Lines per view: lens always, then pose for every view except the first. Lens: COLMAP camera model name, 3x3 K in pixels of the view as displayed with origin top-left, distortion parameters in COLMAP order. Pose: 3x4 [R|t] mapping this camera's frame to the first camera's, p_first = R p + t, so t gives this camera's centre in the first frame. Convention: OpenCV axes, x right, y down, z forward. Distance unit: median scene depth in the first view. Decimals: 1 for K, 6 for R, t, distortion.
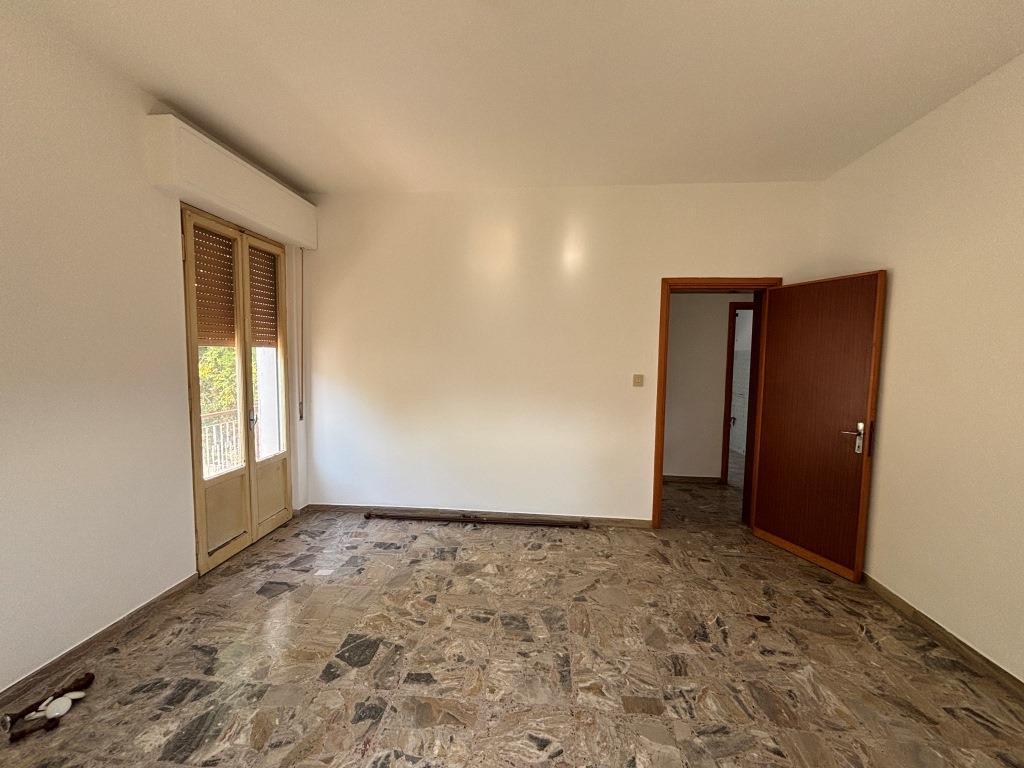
lens RADIAL K [[413.3, 0, 510.0], [0, 413.3, 385.7], [0, 0, 1]] dist [-0.001238, 0.000571]
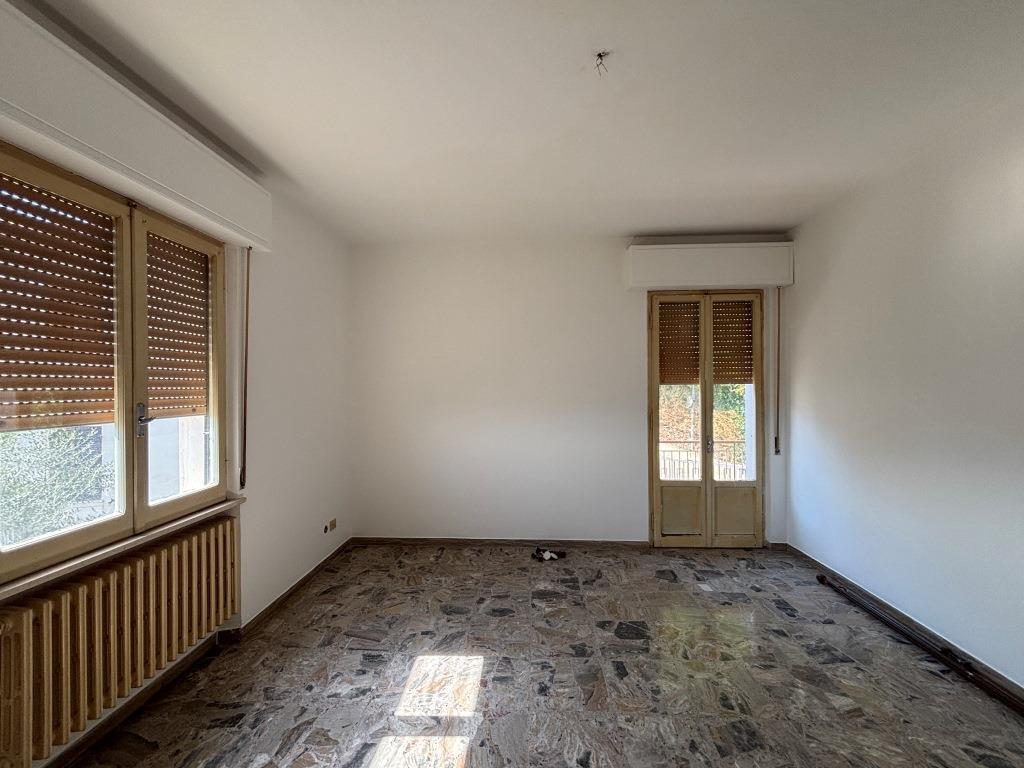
lens RADIAL K [[413.3, 0, 510.0], [0, 413.3, 385.7], [0, 0, 1]] dist [-0.001238, 0.000571]
pose [[0.042879, -0.012996, -0.998996, 0.641062], [-0.065651, 0.997718, -0.015797, -0.034887], [0.996921, 0.066262, 0.041928, 0.398882]]
